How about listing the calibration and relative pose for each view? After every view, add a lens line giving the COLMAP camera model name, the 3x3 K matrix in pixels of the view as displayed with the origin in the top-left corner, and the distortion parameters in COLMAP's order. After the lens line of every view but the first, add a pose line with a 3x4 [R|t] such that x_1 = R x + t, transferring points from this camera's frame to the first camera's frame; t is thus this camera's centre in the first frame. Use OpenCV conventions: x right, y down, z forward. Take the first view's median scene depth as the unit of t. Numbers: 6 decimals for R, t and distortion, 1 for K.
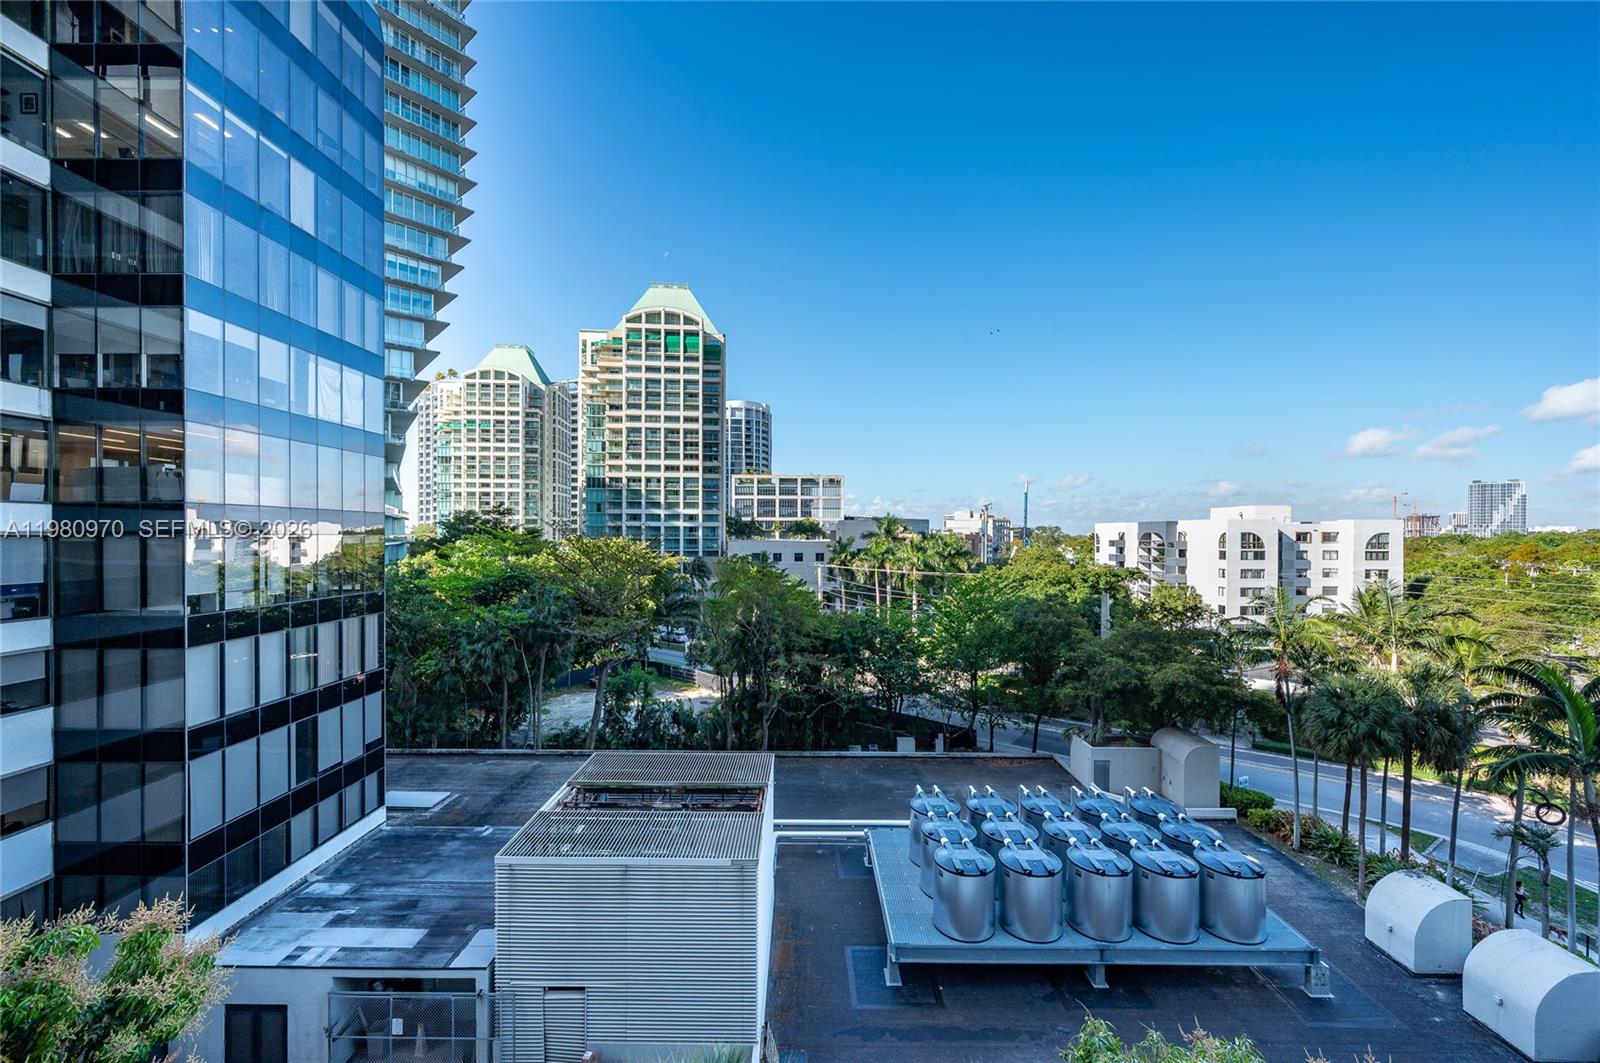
lens RADIAL K [[638.3, 0, 795.1], [0, 638.3, 535.7], [0, 0, 1]] dist [0.013722, -0.002121]
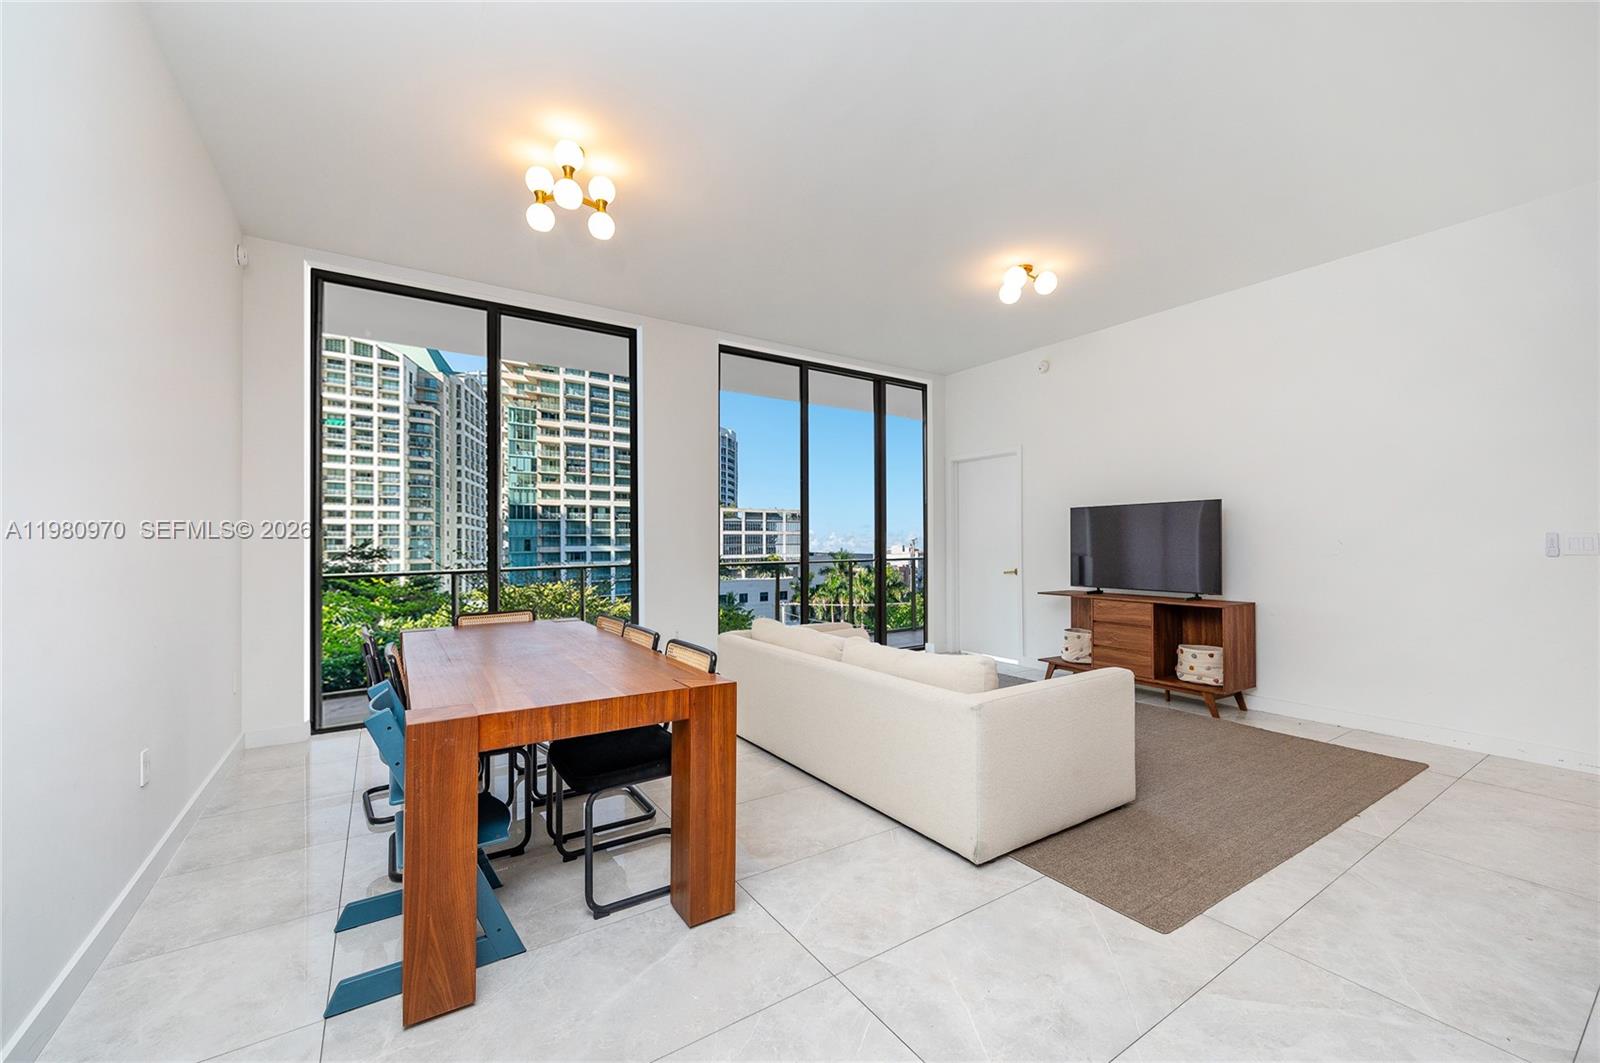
lens RADIAL K [[638.3, 0, 796.2], [0, 638.3, 528.7], [0, 0, 1]] dist [0.013722, -0.002121]
pose [[0.826908, 0.005519, 0.562310, -0.476555], [0.009963, 0.999651, -0.024463, -0.041708], [-0.562248, 0.025831, 0.826565, 0.194246]]
